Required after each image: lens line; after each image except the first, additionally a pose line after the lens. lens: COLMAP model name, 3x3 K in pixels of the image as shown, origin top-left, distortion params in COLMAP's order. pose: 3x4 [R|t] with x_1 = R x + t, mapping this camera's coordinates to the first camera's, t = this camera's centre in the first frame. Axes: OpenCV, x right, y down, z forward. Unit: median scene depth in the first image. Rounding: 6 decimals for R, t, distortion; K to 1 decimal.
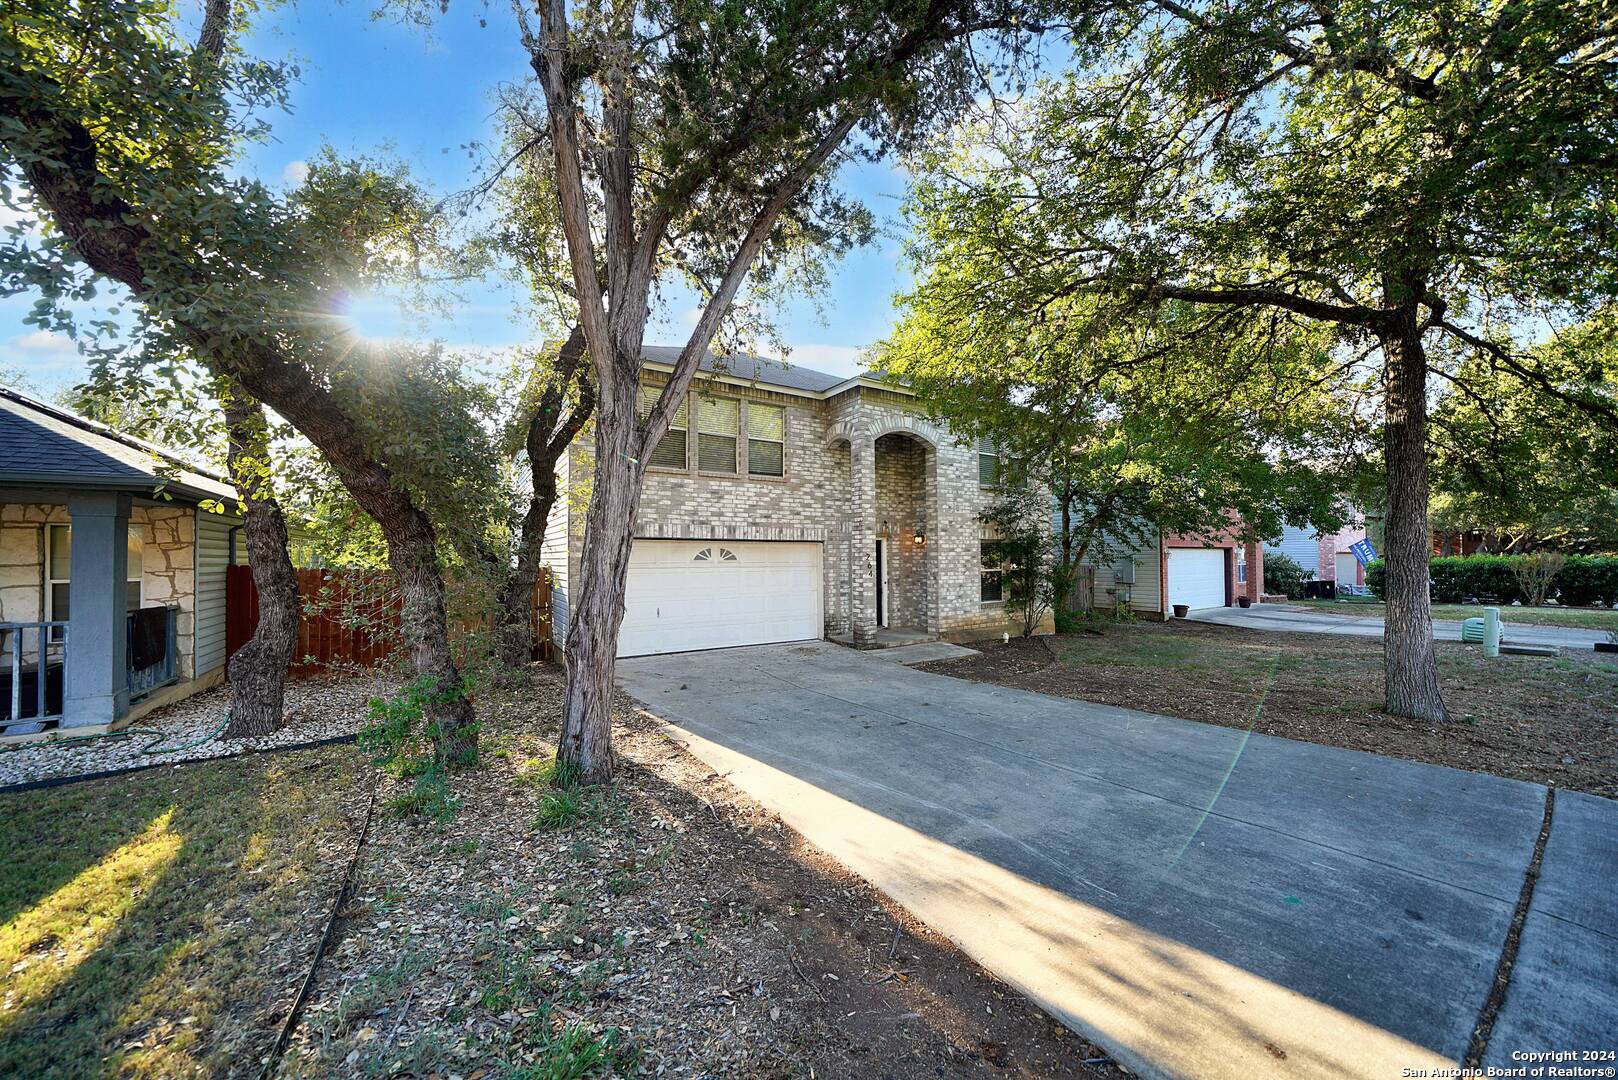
lens RADIAL K [[551.3, 0, 809.2], [0, 551.3, 543.0], [0, 0, 1]] dist [-0.007320, 0.000439]
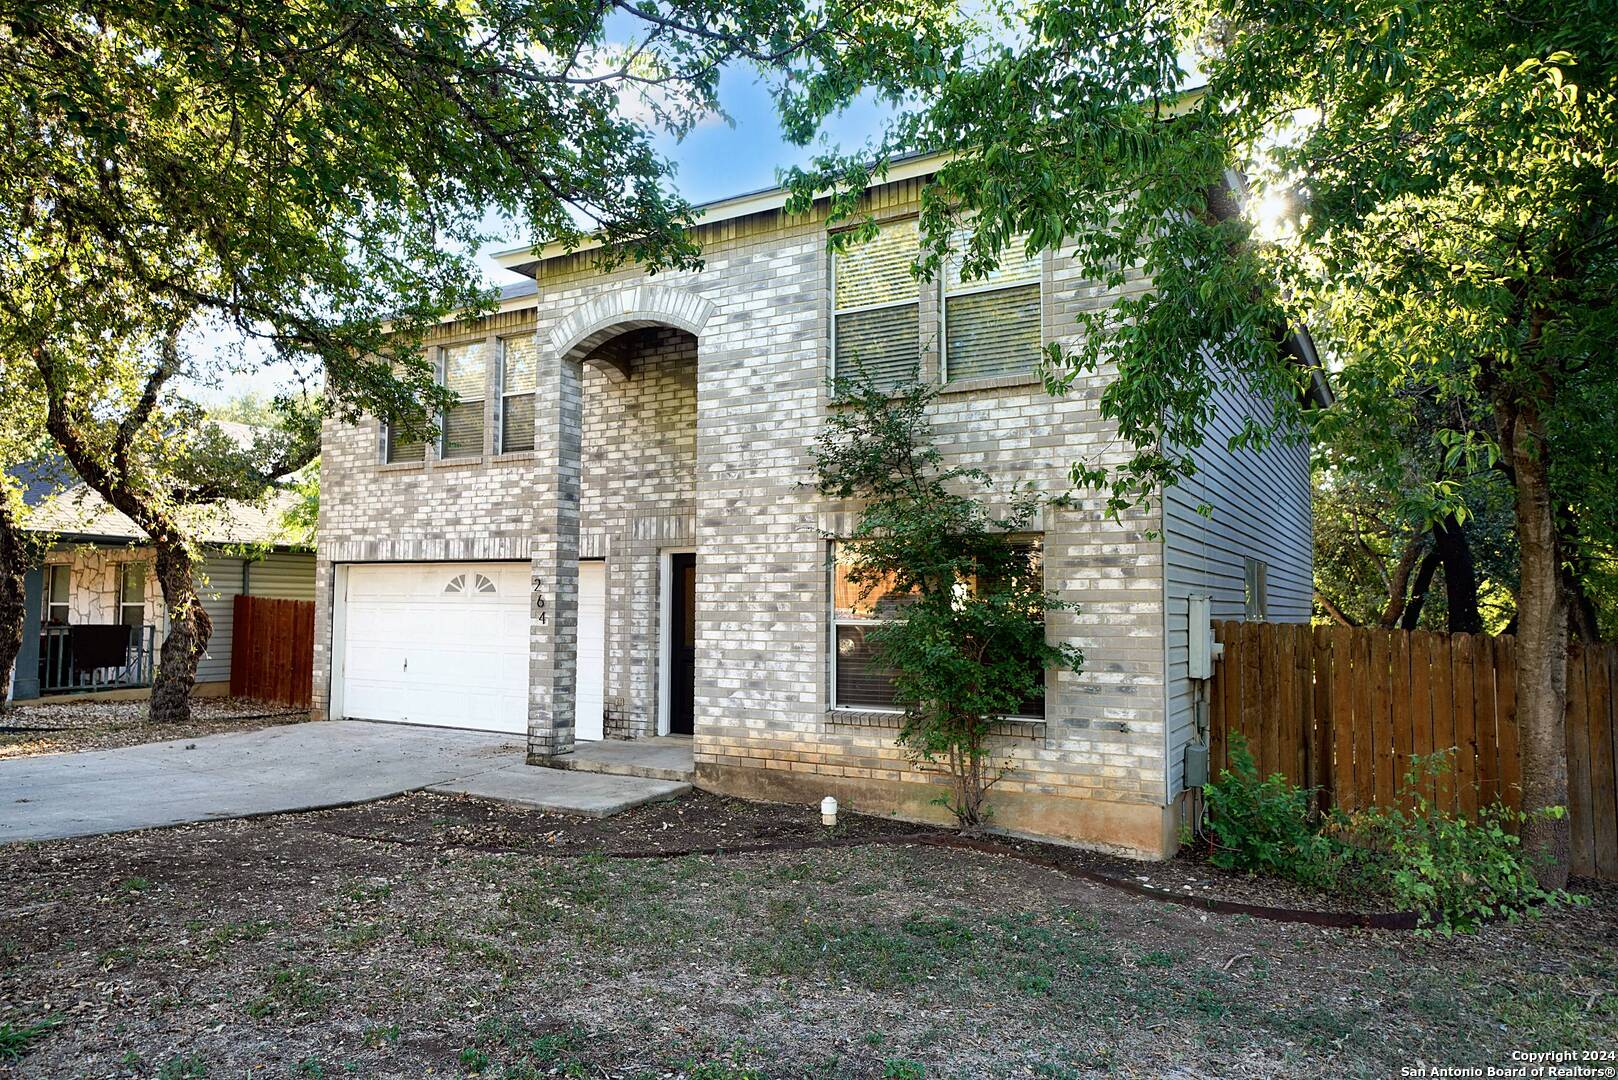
lens RADIAL K [[1066.4, 0, 807.3], [0, 1066.4, 538.6], [0, 0, 1]] dist [0.032107, -0.001321]
pose [[0.452727, -0.047443, -0.890386, 1.095671], [0.011689, 0.998813, -0.047278, 0.031197], [0.891573, 0.010996, 0.452744, 0.750463]]
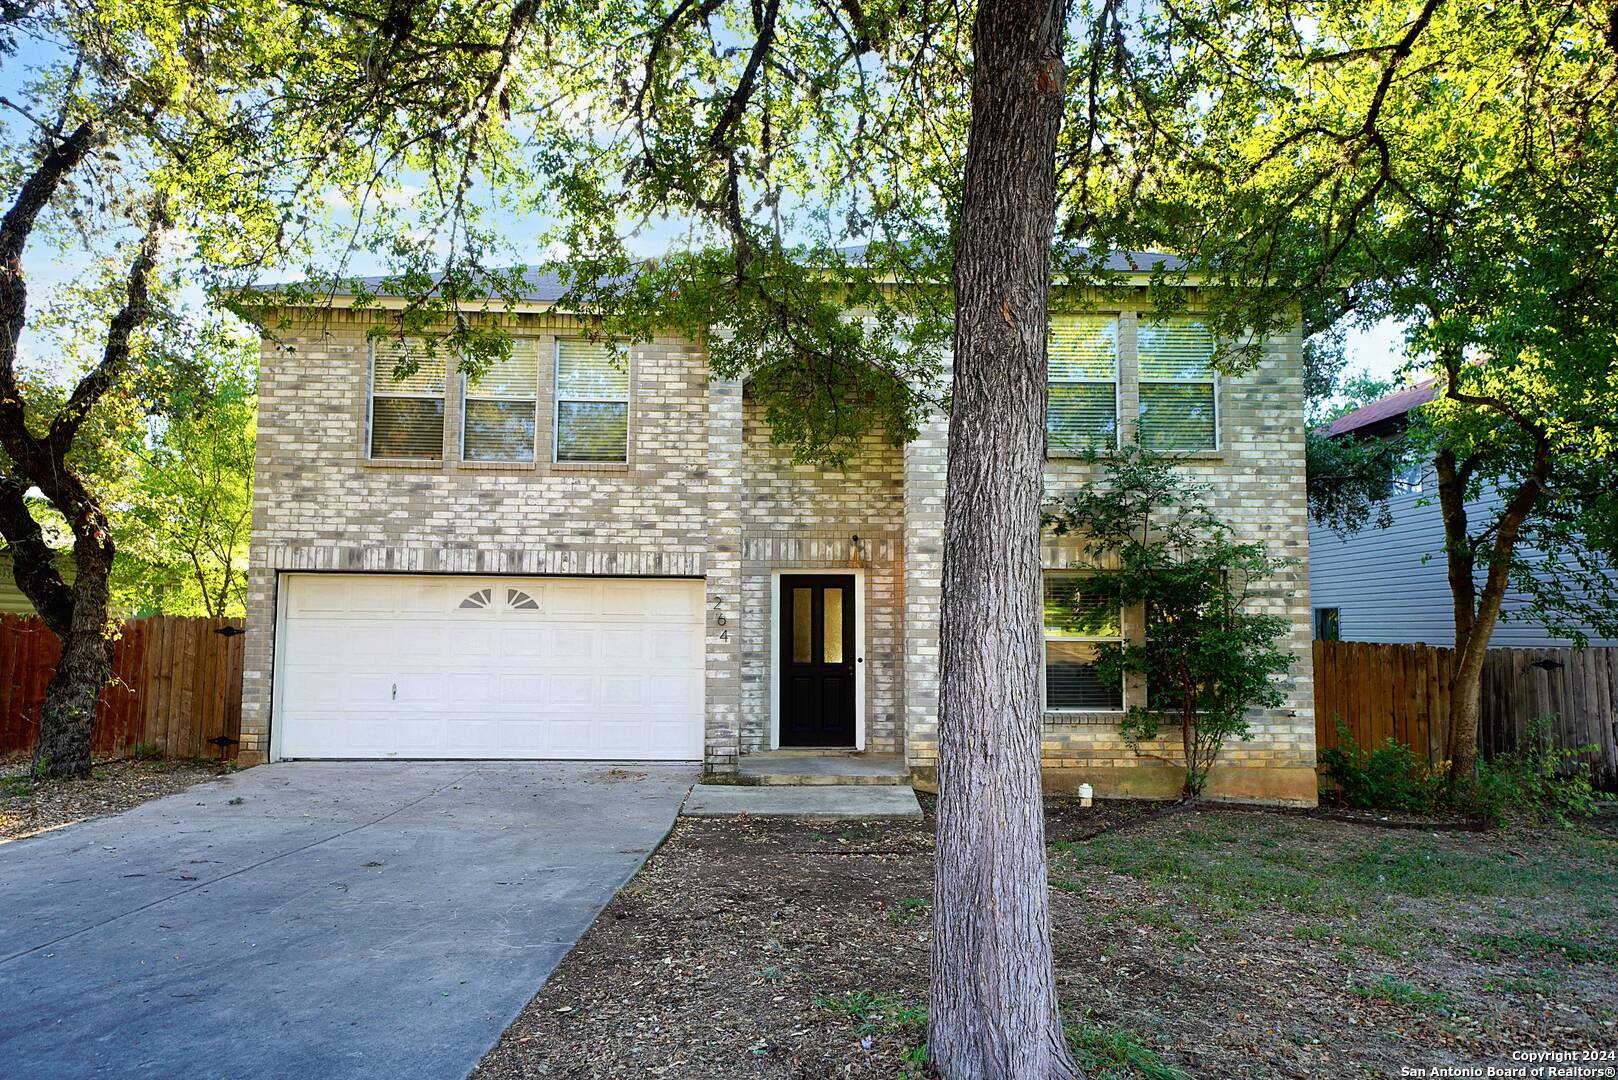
lens RADIAL K [[1022.1, 0, 812.4], [0, 1022.1, 542.7], [0, 0, 1]] dist [0.033915, 0.002507]
pose [[0.860950, -0.030188, -0.507793, 0.658380], [-0.000901, 0.998146, -0.060866, 0.026277], [0.508689, 0.052860, 0.859326, 0.208457]]
